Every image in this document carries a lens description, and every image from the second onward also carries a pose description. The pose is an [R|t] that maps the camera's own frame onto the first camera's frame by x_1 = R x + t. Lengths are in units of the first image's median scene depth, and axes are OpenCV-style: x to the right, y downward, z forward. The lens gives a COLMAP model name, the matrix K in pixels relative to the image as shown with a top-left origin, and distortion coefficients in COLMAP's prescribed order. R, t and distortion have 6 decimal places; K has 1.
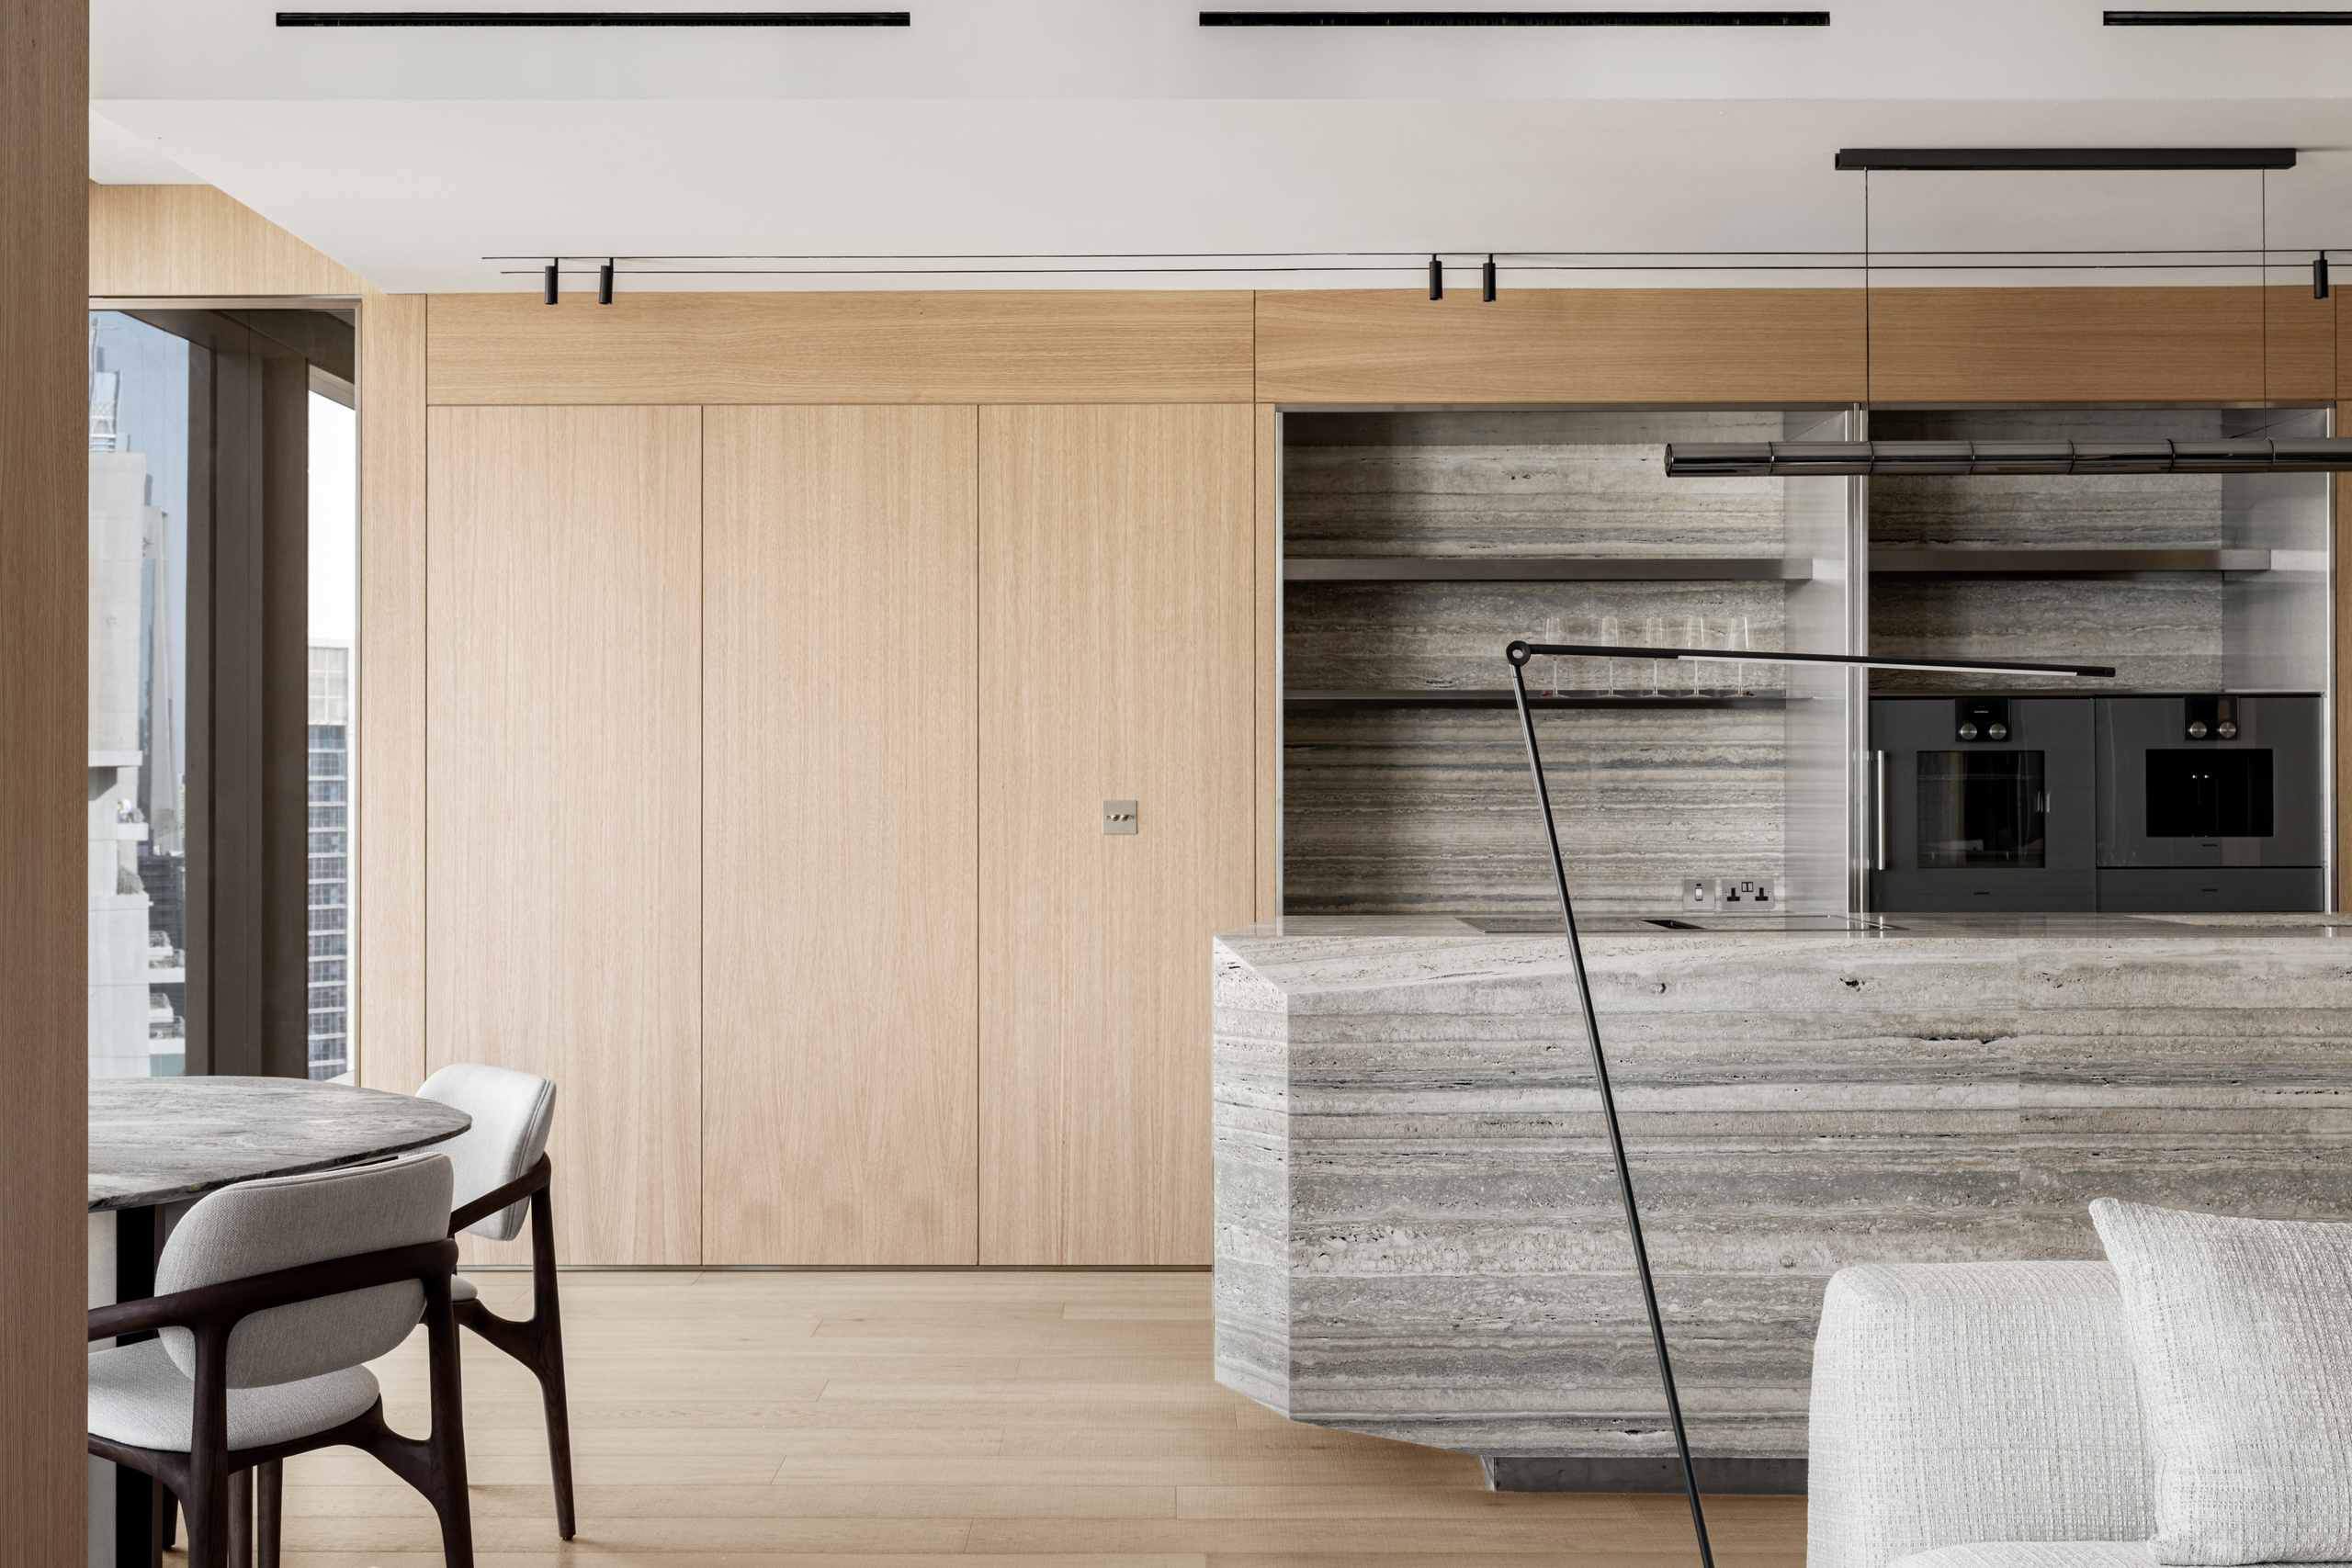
lens RADIAL K [[2391.7, 0, 1171.6], [0, 2391.7, 754.4], [0, 0, 1]] dist [-0.006584, 0.000000]
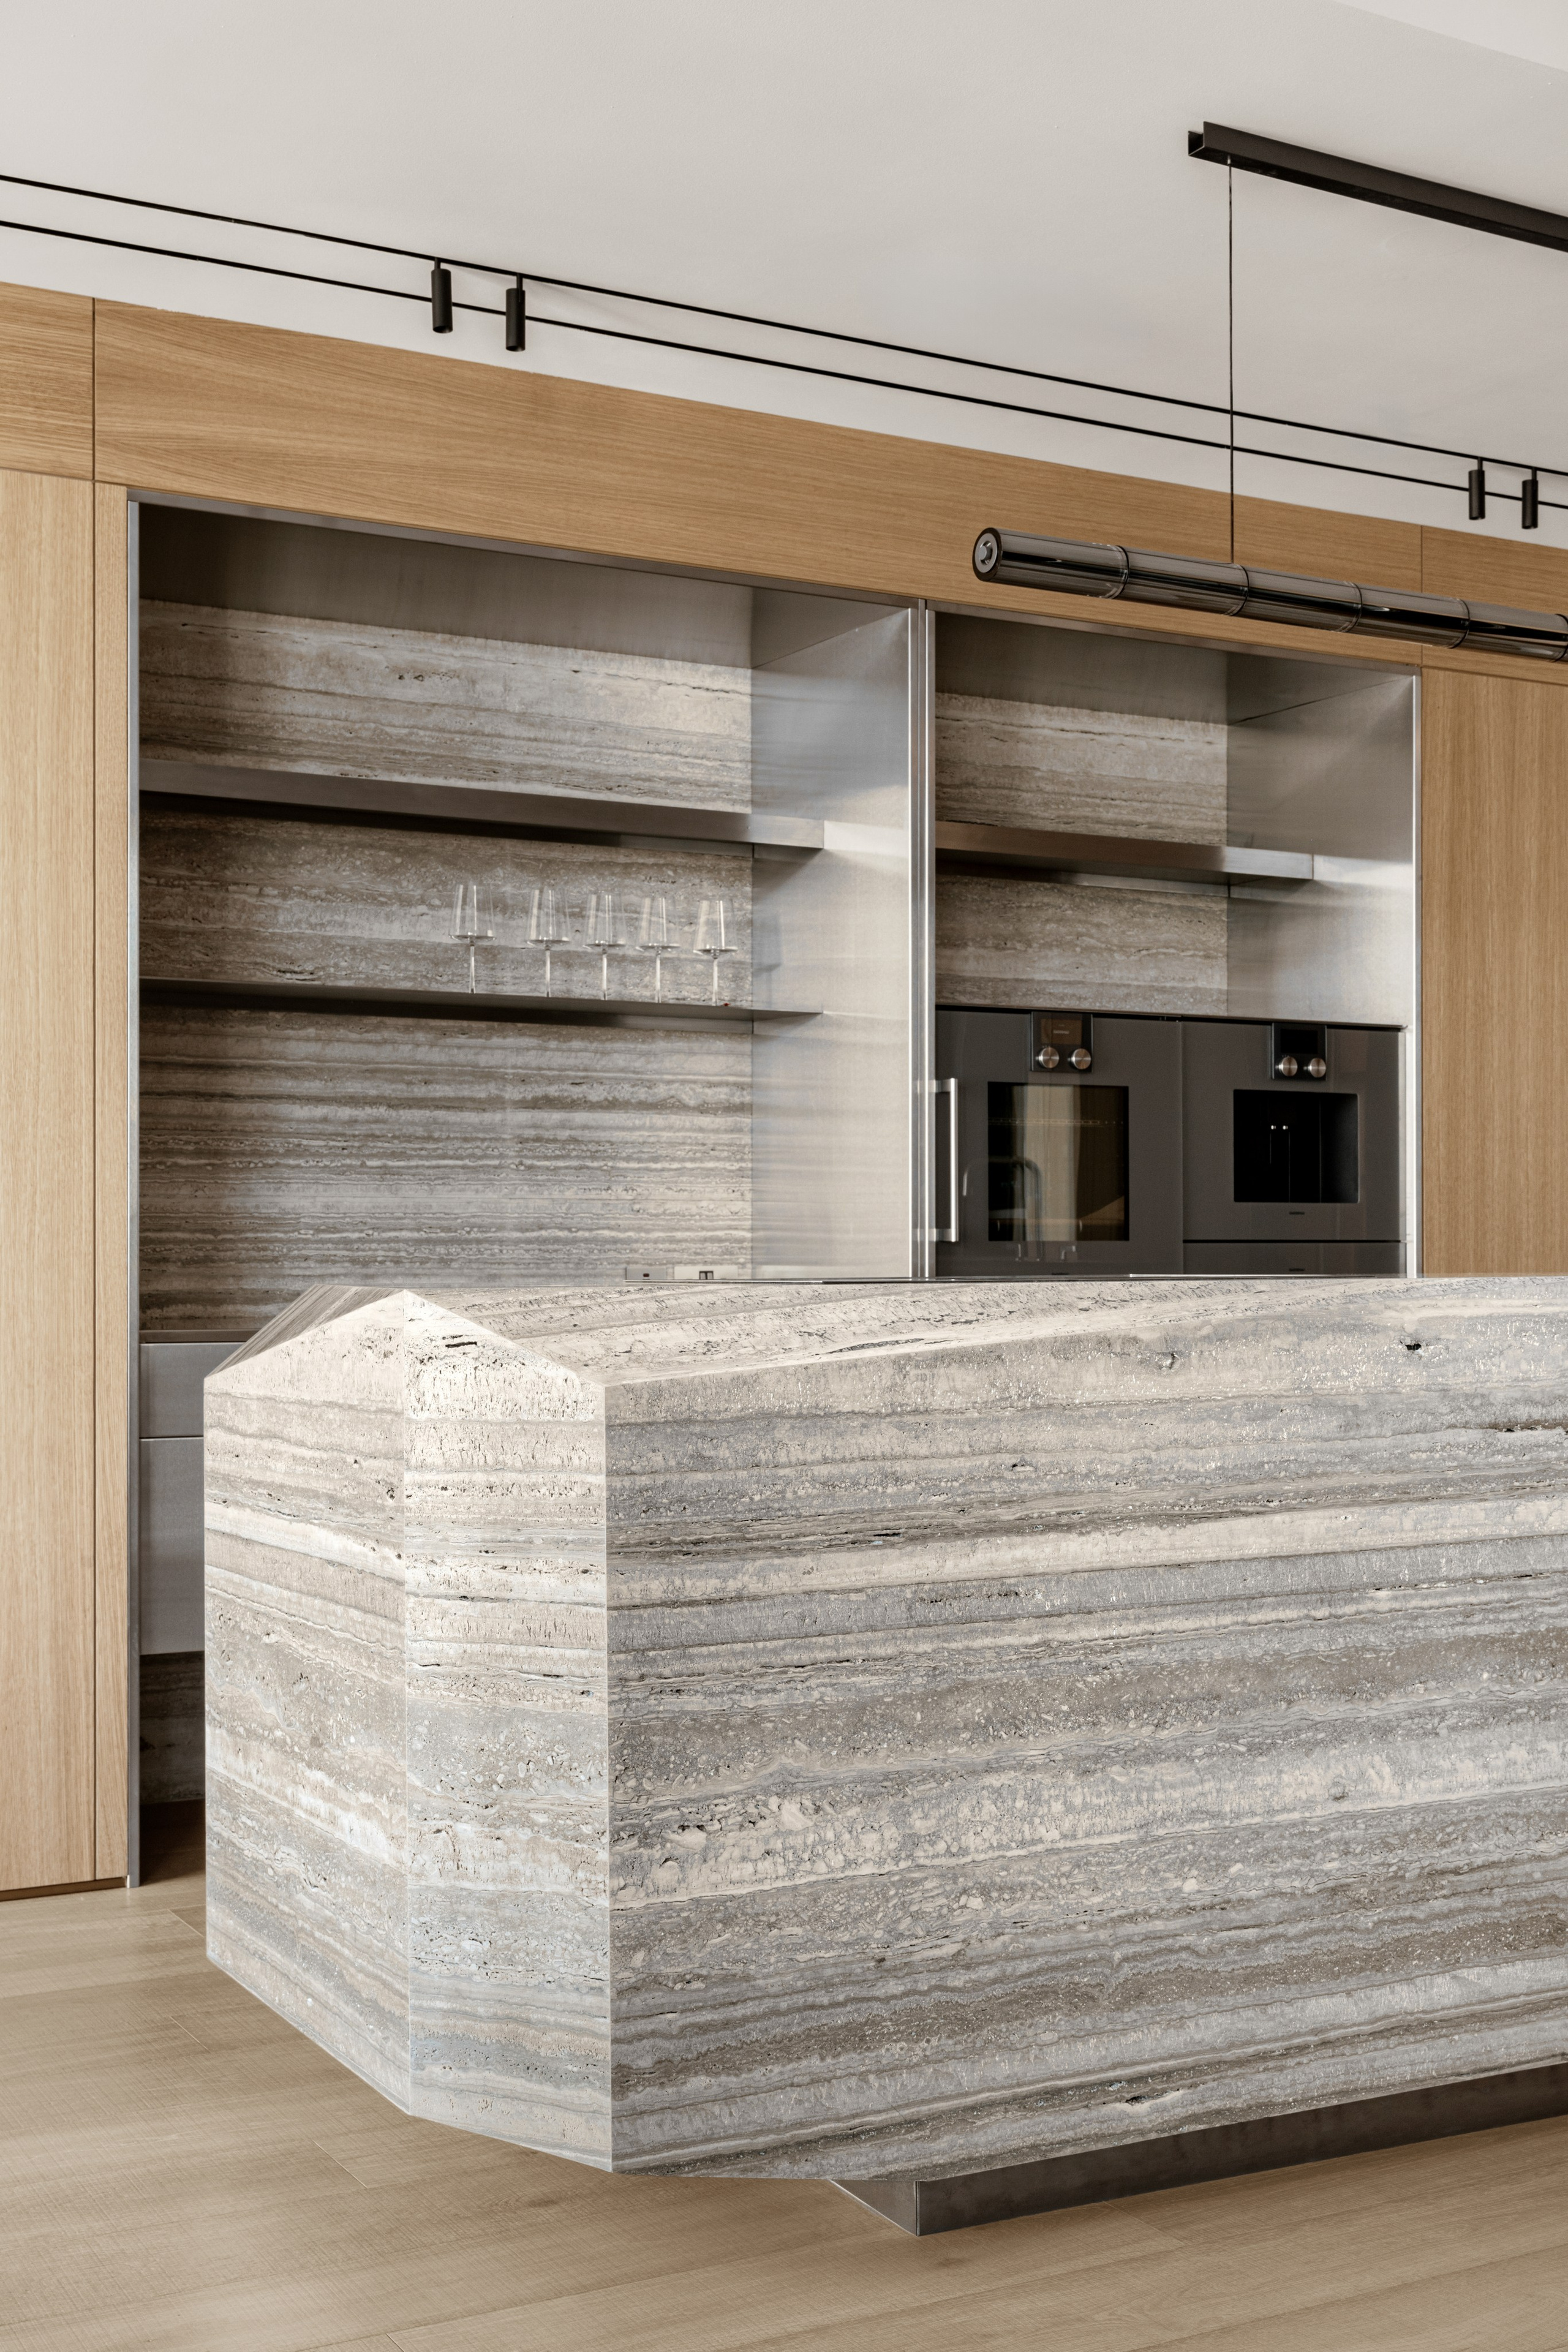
lens RADIAL K [[2656.7, 0, 778.6], [0, 2656.7, 1241.2], [0, 0, 1]] dist [-0.002548, 0.000000]
pose [[0.872420, 0.003194, 0.488746, -0.145361], [-0.006079, 0.999972, 0.004317, 0.044774], [-0.488719, -0.006737, 0.872415, 0.316521]]
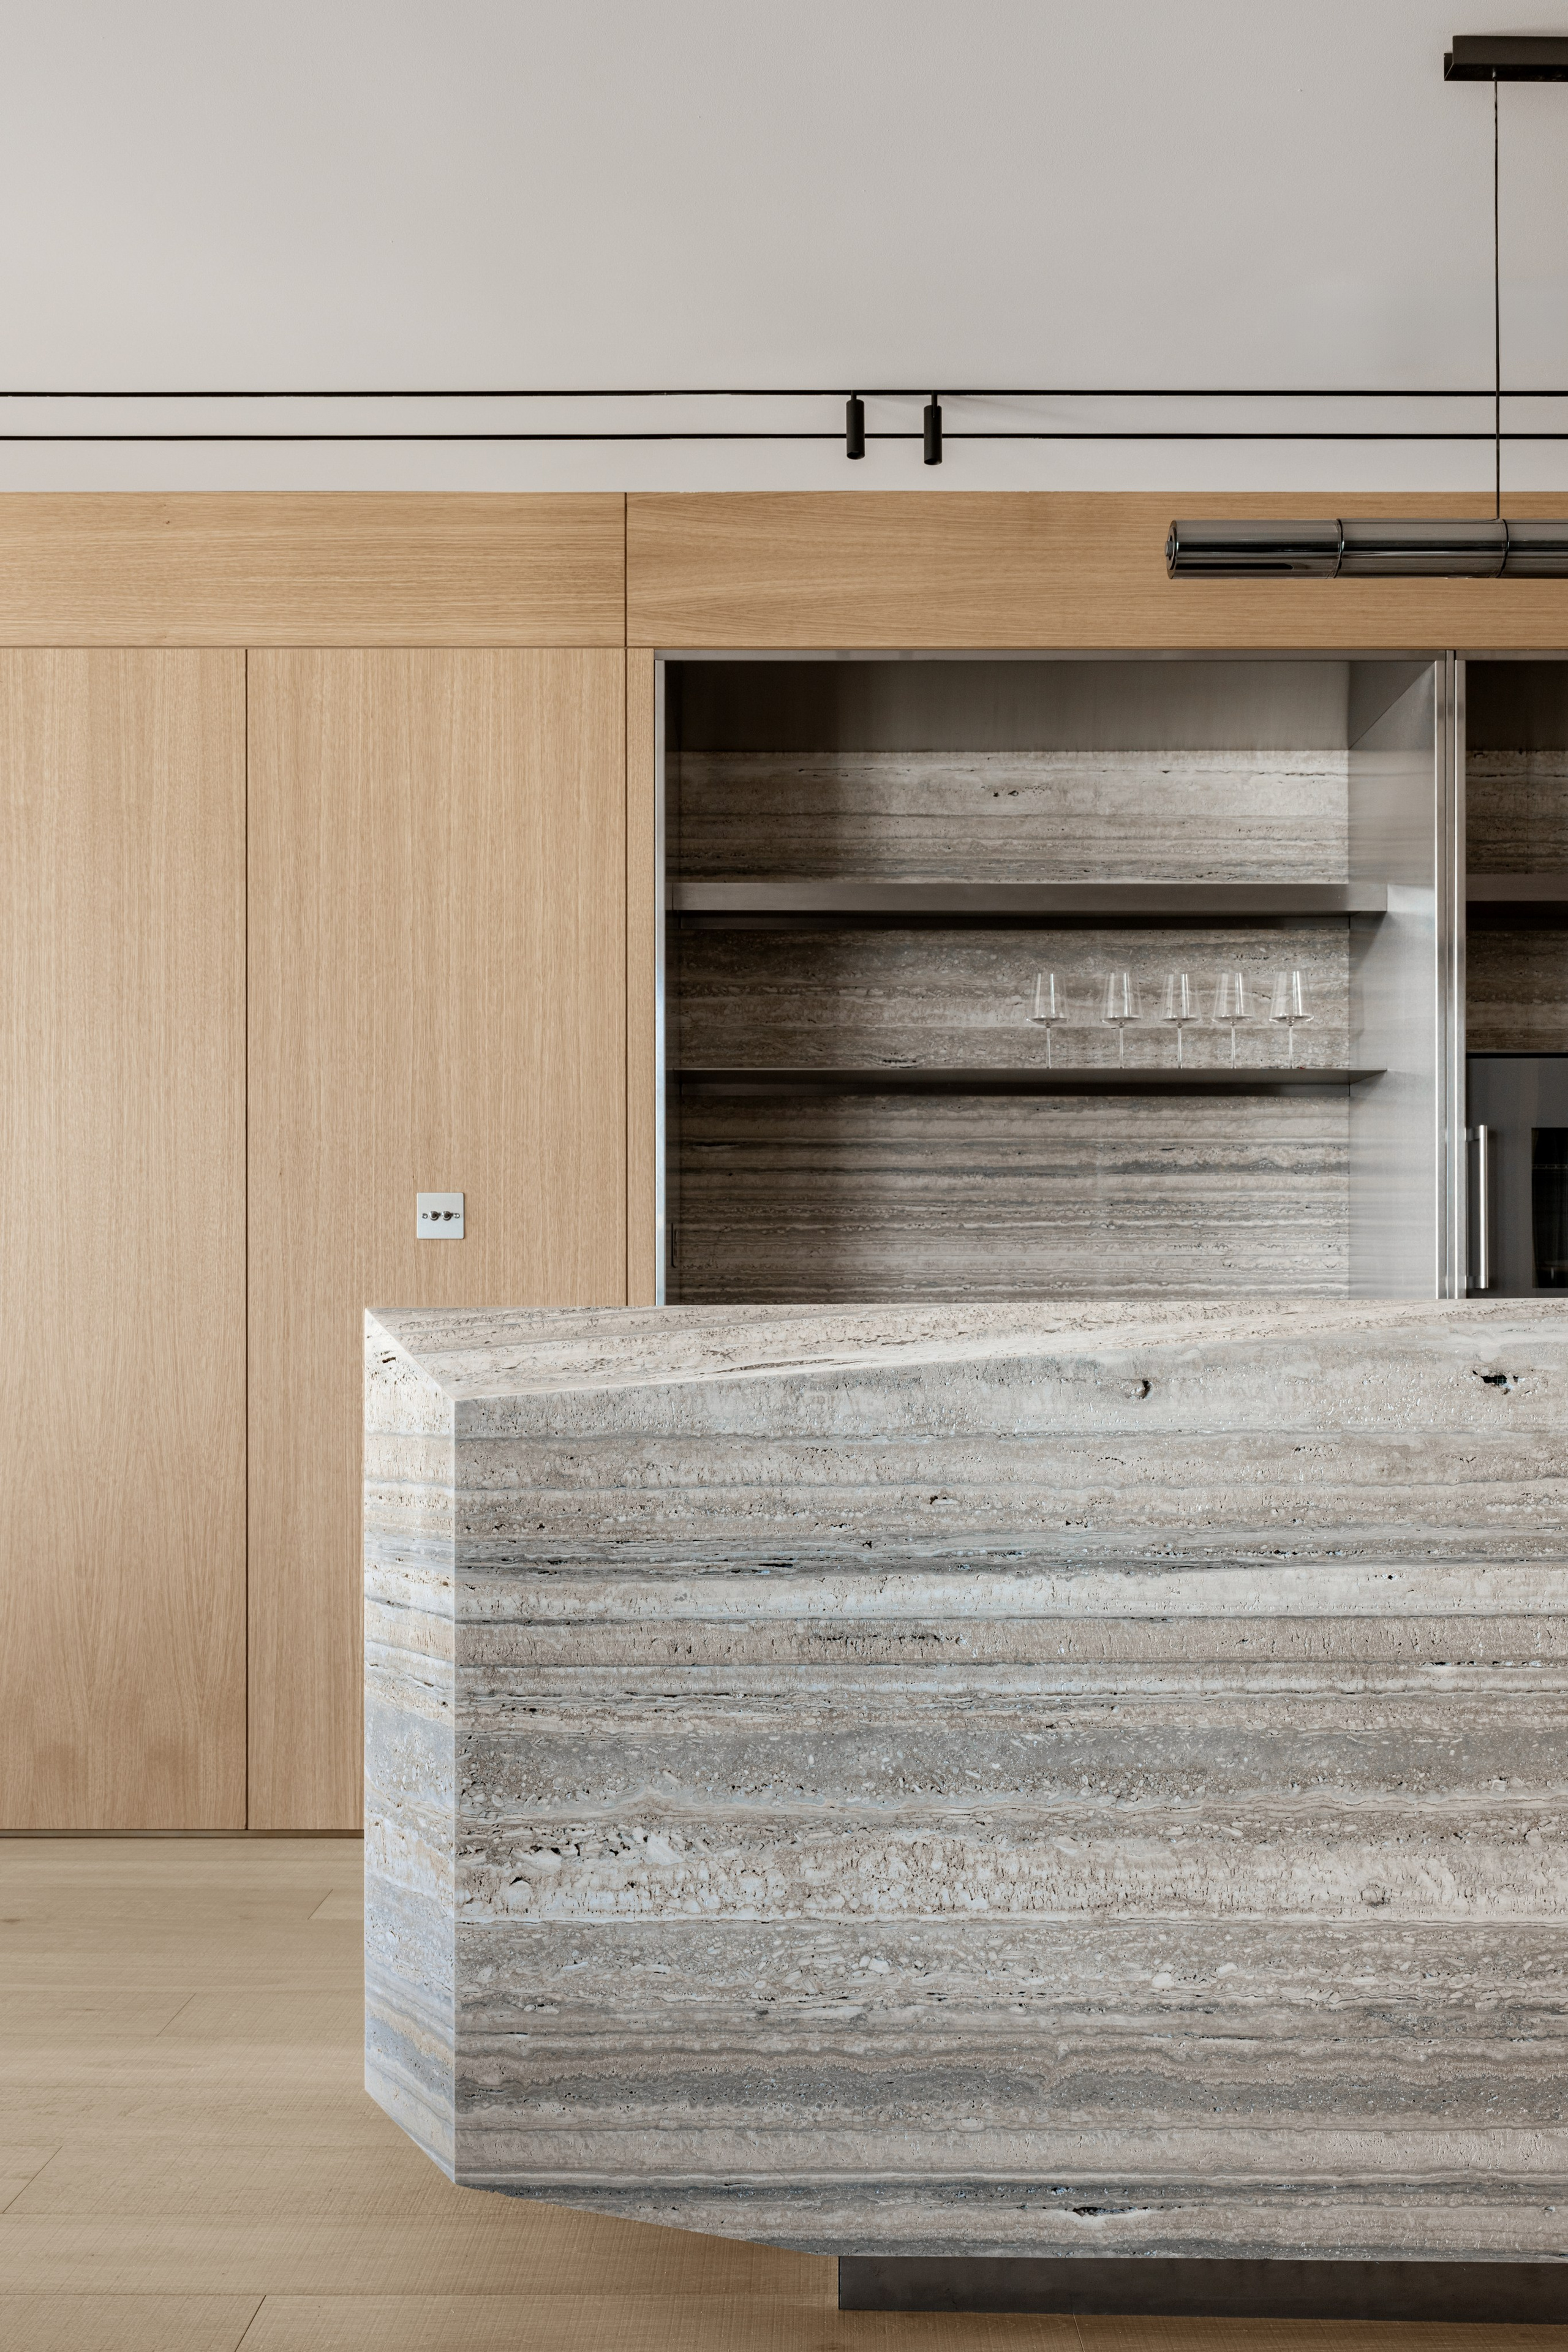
lens RADIAL K [[2079.0, 0, 815.0], [0, 2079.0, 1331.3], [0, 0, 1]] dist [0.002623, -0.004263]
pose [[0.999966, 0.000886, 0.008212, 0.087222], [-0.000964, 0.999954, 0.009508, 0.055295], [-0.008203, -0.009515, 0.999921, 0.364603]]
